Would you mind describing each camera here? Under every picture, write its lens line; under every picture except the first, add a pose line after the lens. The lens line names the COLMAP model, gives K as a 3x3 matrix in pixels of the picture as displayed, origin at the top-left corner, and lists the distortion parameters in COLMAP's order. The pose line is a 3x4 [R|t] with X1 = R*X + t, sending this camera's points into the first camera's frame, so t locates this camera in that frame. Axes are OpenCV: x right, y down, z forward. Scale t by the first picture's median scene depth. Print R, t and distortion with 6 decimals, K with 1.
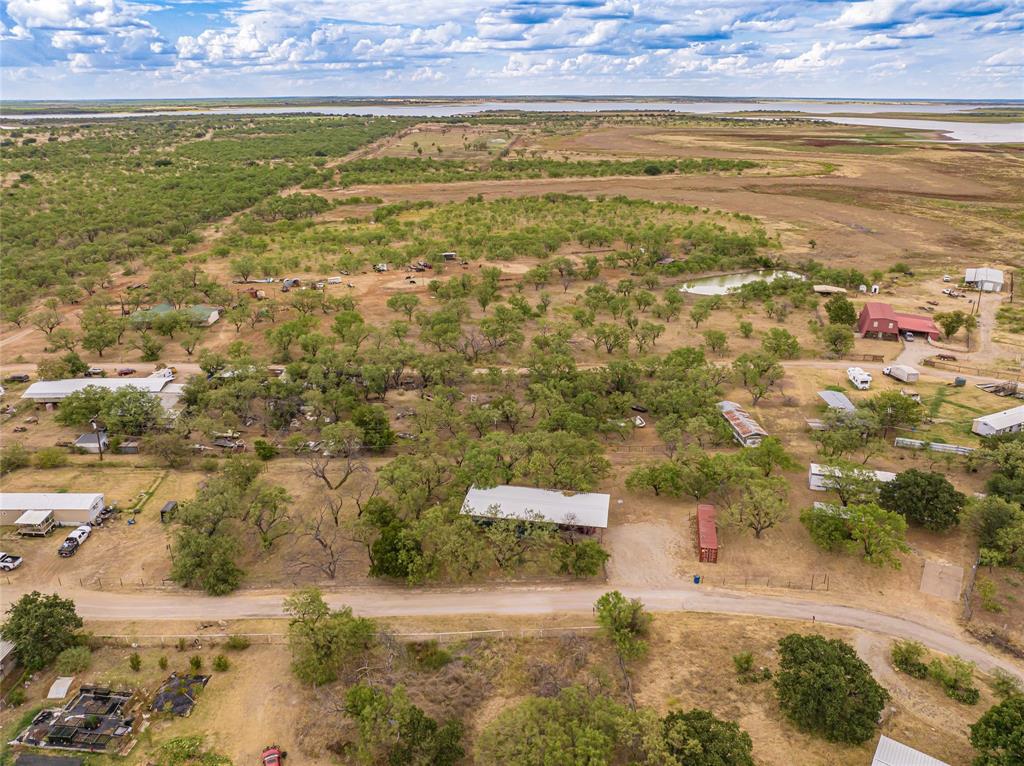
lens RADIAL K [[719.3, 0, 512.0], [0, 719.3, 383.0], [0, 0, 1]] dist [-0.052582, 0.031784]
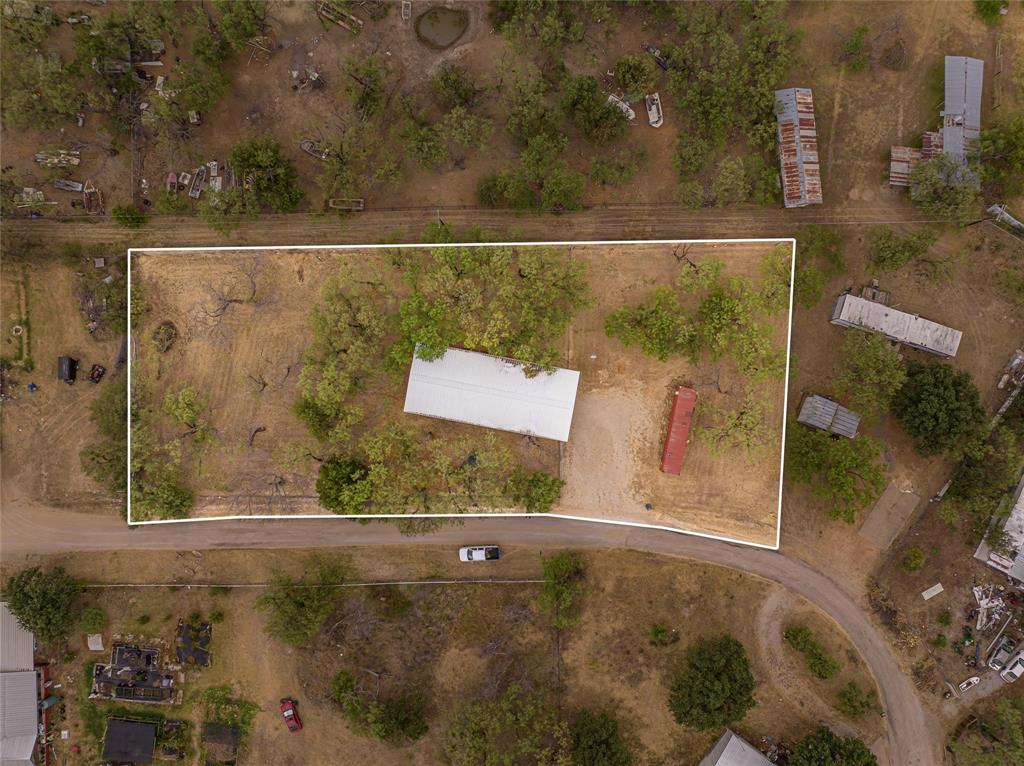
lens RADIAL K [[719.3, 0, 512.0], [0, 719.3, 383.0], [0, 0, 1]] dist [-0.052582, 0.031784]
pose [[0.999984, 0.001057, 0.005548, 0.066100], [-0.005533, 0.379936, 0.924996, -0.769192], [-0.001130, -0.925012, 0.379936, 0.833135]]
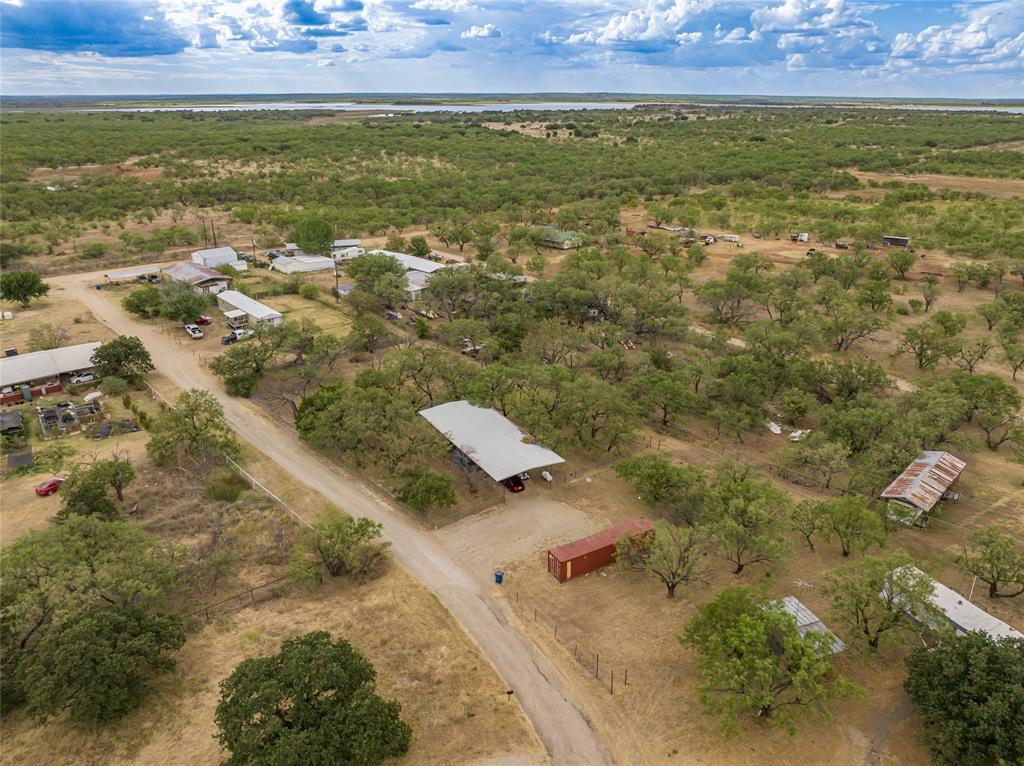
lens RADIAL K [[719.3, 0, 512.0], [0, 719.3, 383.0], [0, 0, 1]] dist [-0.052582, 0.031784]
pose [[0.653994, 0.288063, -0.699509, 0.756539], [-0.287018, 0.950011, 0.122879, 0.001082], [0.699938, 0.120410, 0.703980, 0.520651]]
